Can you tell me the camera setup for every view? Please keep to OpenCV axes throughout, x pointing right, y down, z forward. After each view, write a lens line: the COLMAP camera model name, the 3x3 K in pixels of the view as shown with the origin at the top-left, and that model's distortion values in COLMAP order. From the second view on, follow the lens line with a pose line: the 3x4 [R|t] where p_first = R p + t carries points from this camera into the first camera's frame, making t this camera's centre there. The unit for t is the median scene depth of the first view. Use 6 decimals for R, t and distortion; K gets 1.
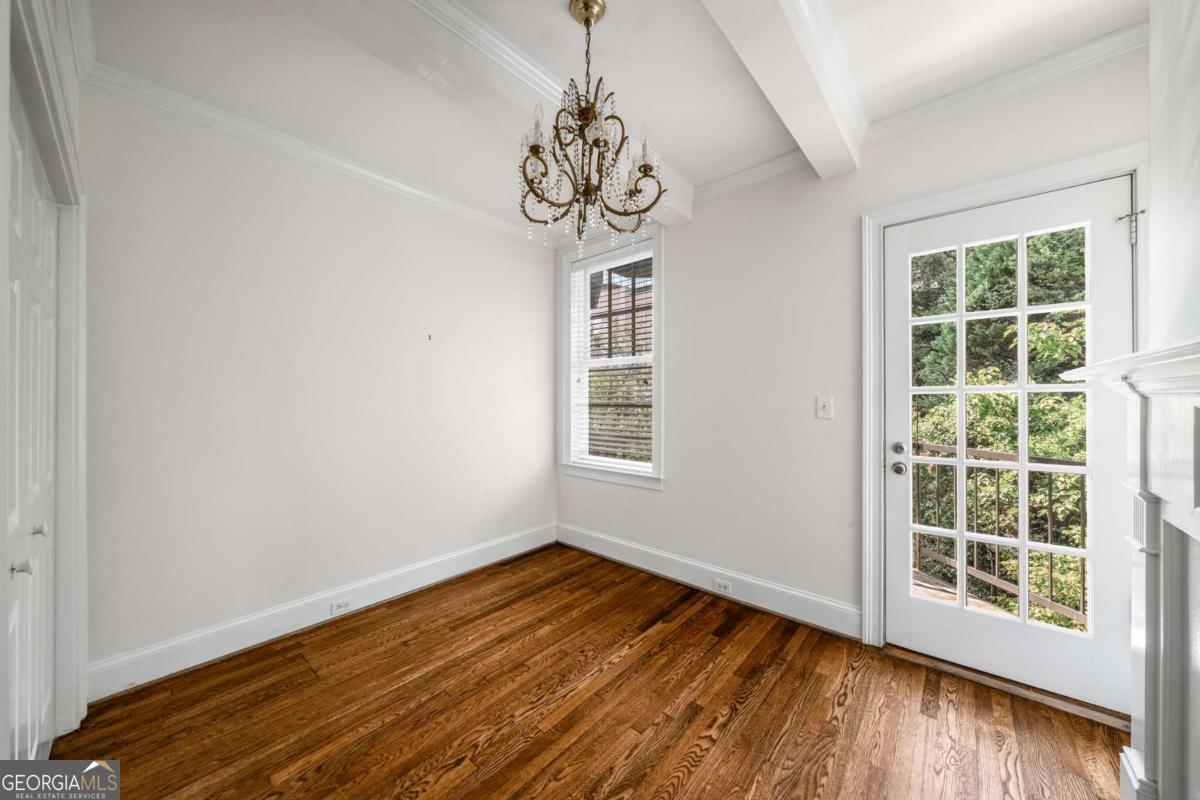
lens RADIAL K [[422.4, 0, 597.0], [0, 422.4, 399.2], [0, 0, 1]] dist [-0.002772, 0.000465]
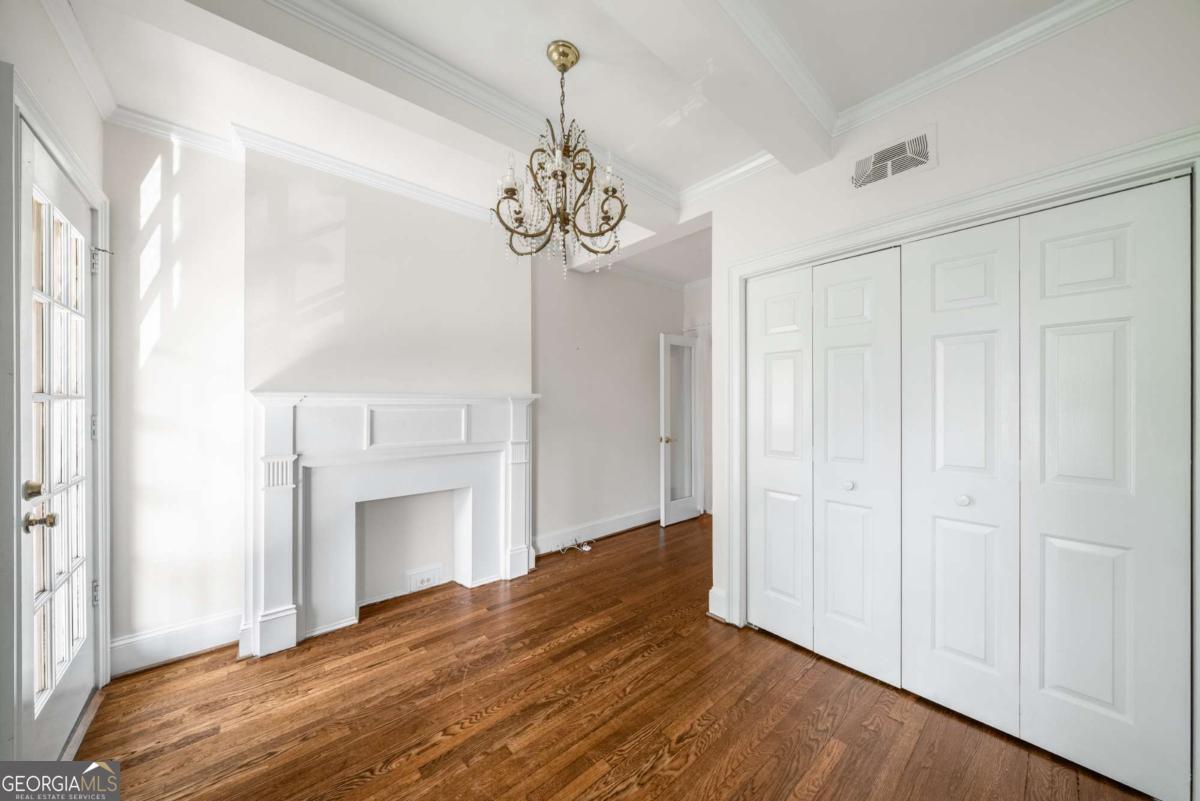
lens RADIAL K [[409.6, 0, 597.2], [0, 409.6, 399.5], [0, 0, 1]] dist [-0.001262, 0.000027]
pose [[-0.989844, 0.006006, 0.142029, -0.190221], [0.006014, 0.999982, -0.000371, -0.014690], [-0.142029, 0.000486, -0.989862, 1.469926]]
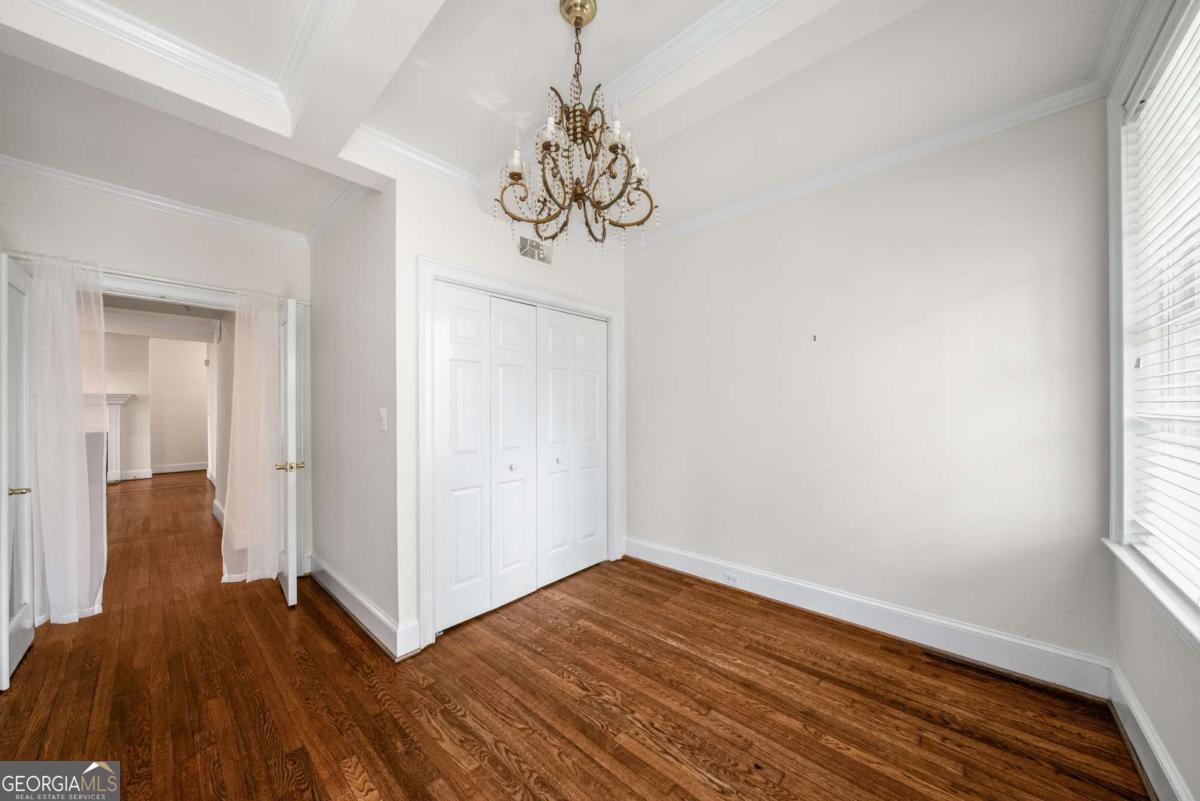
lens RADIAL K [[409.6, 0, 607.3], [0, 409.6, 408.6], [0, 0, 1]] dist [-0.001262, 0.000027]
pose [[-0.008418, 0.006002, -0.999947, 0.653347], [0.004959, 0.999970, 0.005961, -0.005476], [0.999952, -0.004908, -0.008447, 0.766084]]
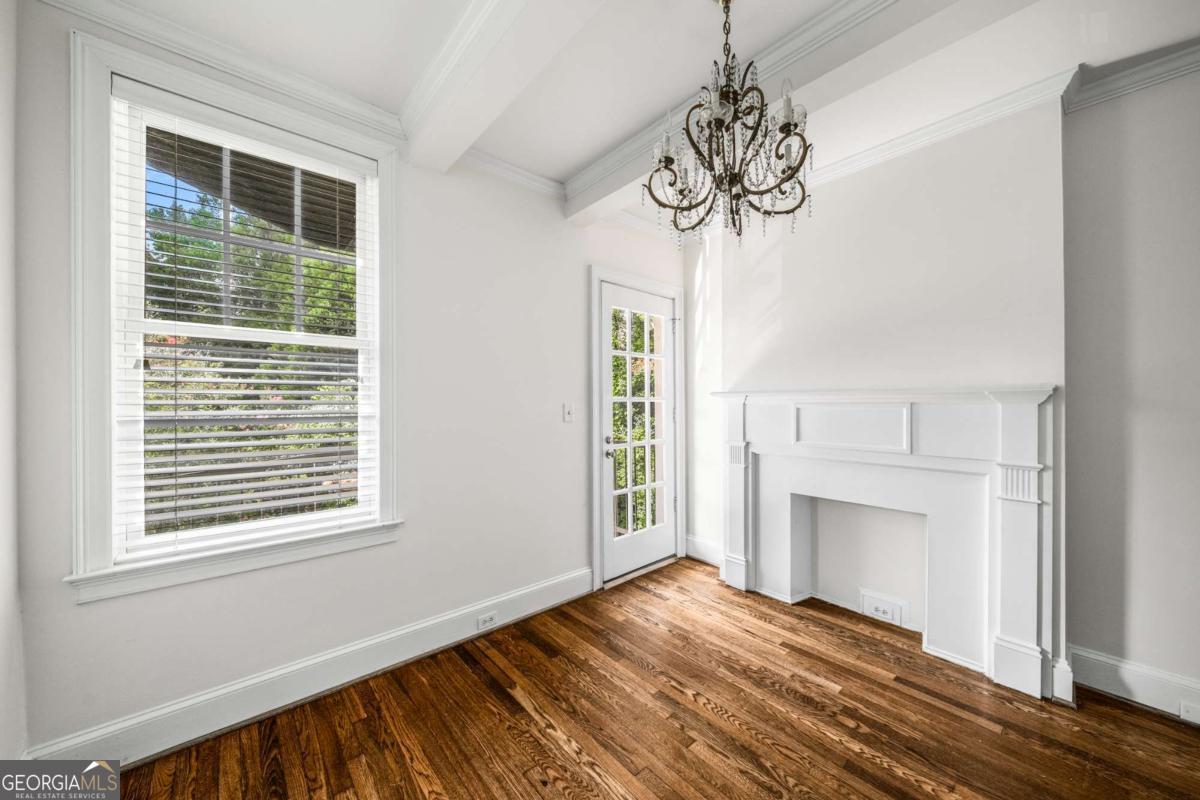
lens RADIAL K [[422.4, 0, 608.3], [0, 422.4, 404.3], [0, 0, 1]] dist [-0.002772, 0.000465]
pose [[0.122877, 0.004262, 0.992413, -0.696277], [0.009629, 0.999939, -0.005487, 0.002291], [-0.992375, 0.010230, 0.122829, 0.820375]]
